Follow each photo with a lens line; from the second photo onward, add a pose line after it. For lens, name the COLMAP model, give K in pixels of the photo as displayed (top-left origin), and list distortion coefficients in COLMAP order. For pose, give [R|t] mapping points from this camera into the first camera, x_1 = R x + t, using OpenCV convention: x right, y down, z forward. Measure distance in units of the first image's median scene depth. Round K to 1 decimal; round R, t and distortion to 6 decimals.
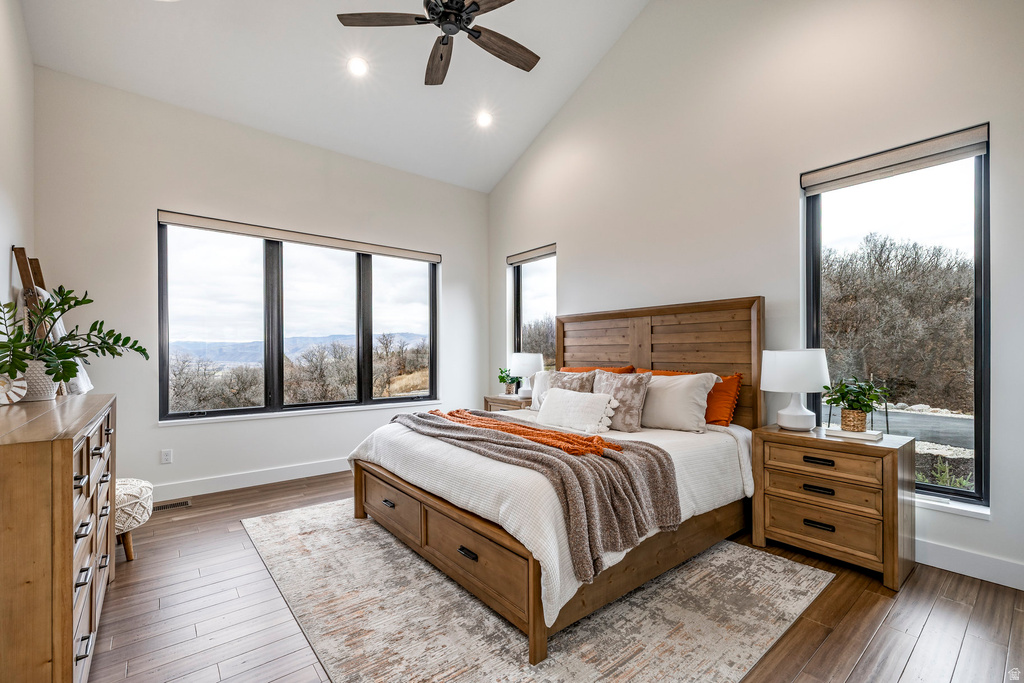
lens RADIAL K [[468.1, 0, 515.7], [0, 468.1, 354.8], [0, 0, 1]] dist [-0.000319, -0.000029]
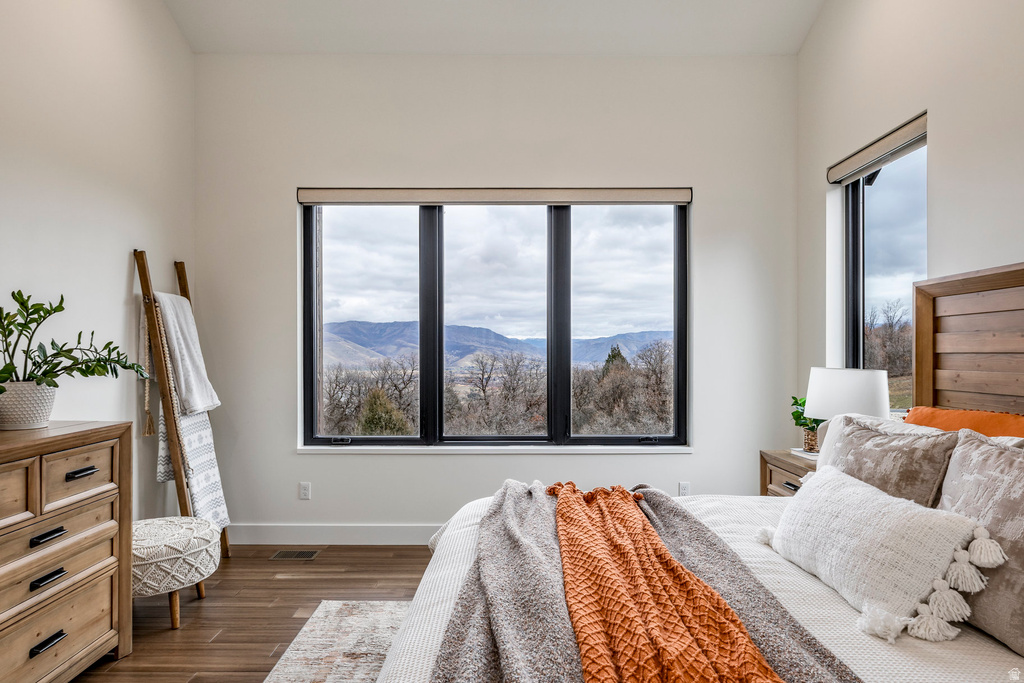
lens RADIAL K [[603.2, 0, 511.1], [0, 603.2, 355.3], [0, 0, 1]] dist [-0.001408, 0.001277]
pose [[0.759157, 0.004994, -0.650888, 0.174400], [-0.000908, 0.999978, 0.006612, -0.021382], [0.650907, -0.004429, 0.759145, 0.373896]]
